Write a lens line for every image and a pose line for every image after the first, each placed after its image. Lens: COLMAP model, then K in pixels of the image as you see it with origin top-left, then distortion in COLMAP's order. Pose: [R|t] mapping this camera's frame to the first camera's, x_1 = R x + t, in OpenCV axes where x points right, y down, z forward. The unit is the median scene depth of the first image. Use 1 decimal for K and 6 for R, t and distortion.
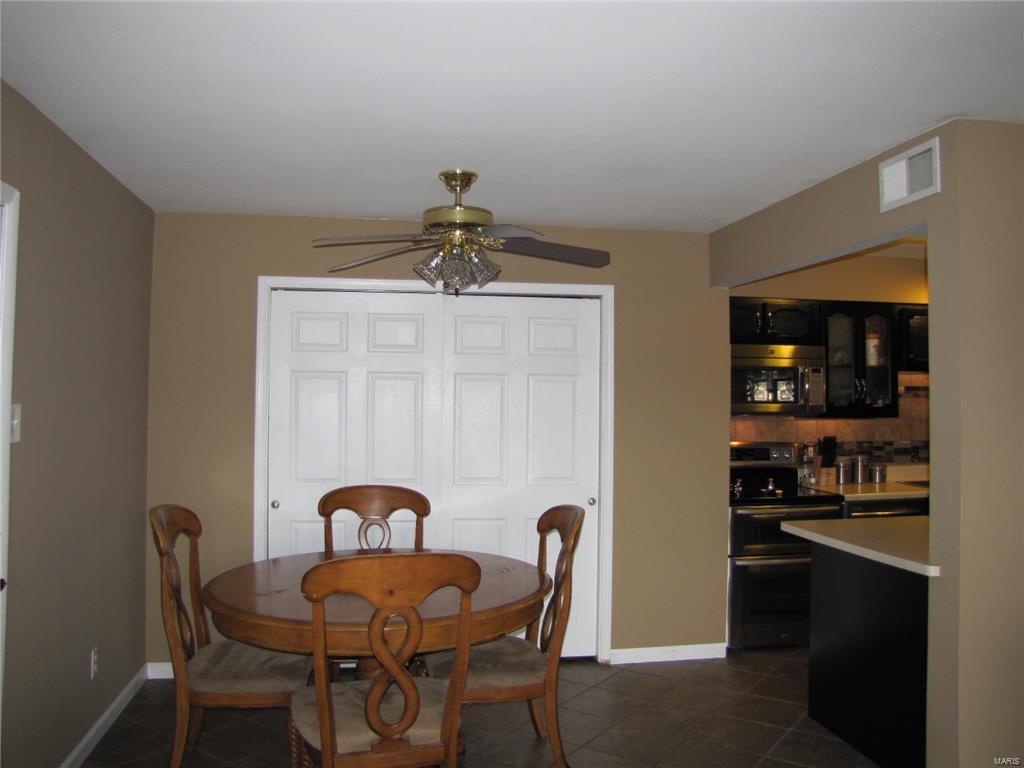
lens RADIAL K [[831.5, 0, 512.0], [0, 831.5, 384.0], [0, 0, 1]] dist [-0.001131, 0.001337]
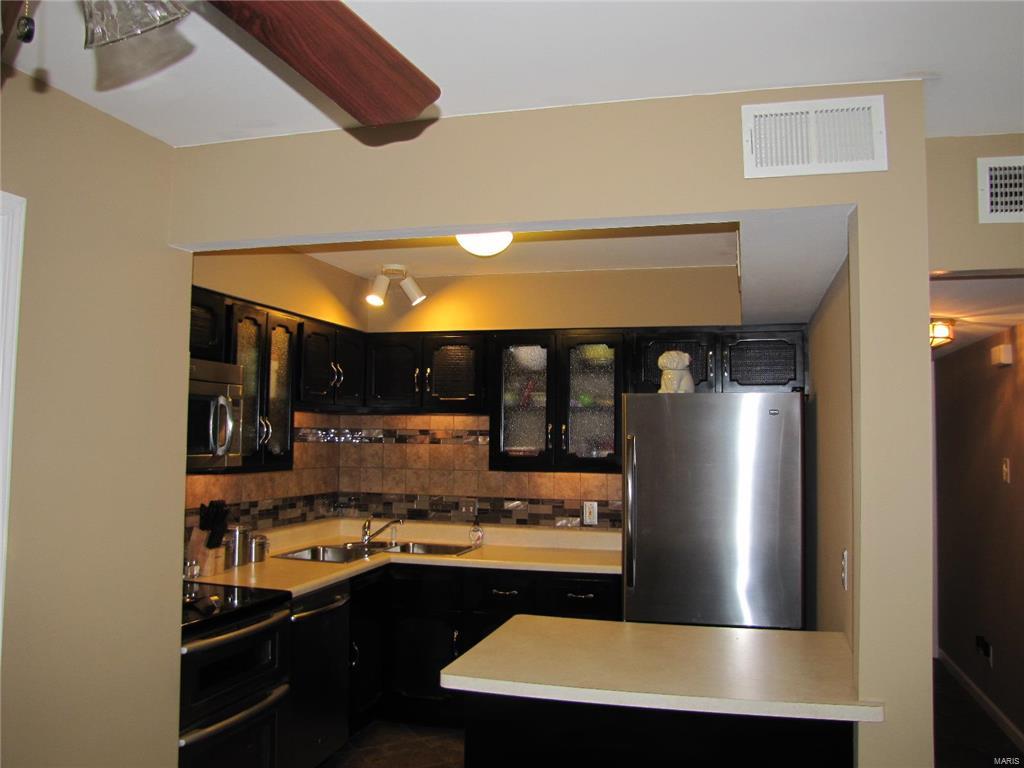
lens RADIAL K [[831.5, 0, 512.0], [0, 831.5, 384.0], [0, 0, 1]] dist [-0.001131, 0.001337]
pose [[0.390983, 0.068249, 0.917864, -0.147216], [-0.019411, 0.997637, -0.065912, 0.009123], [-0.920193, 0.007954, 0.391384, 0.516914]]
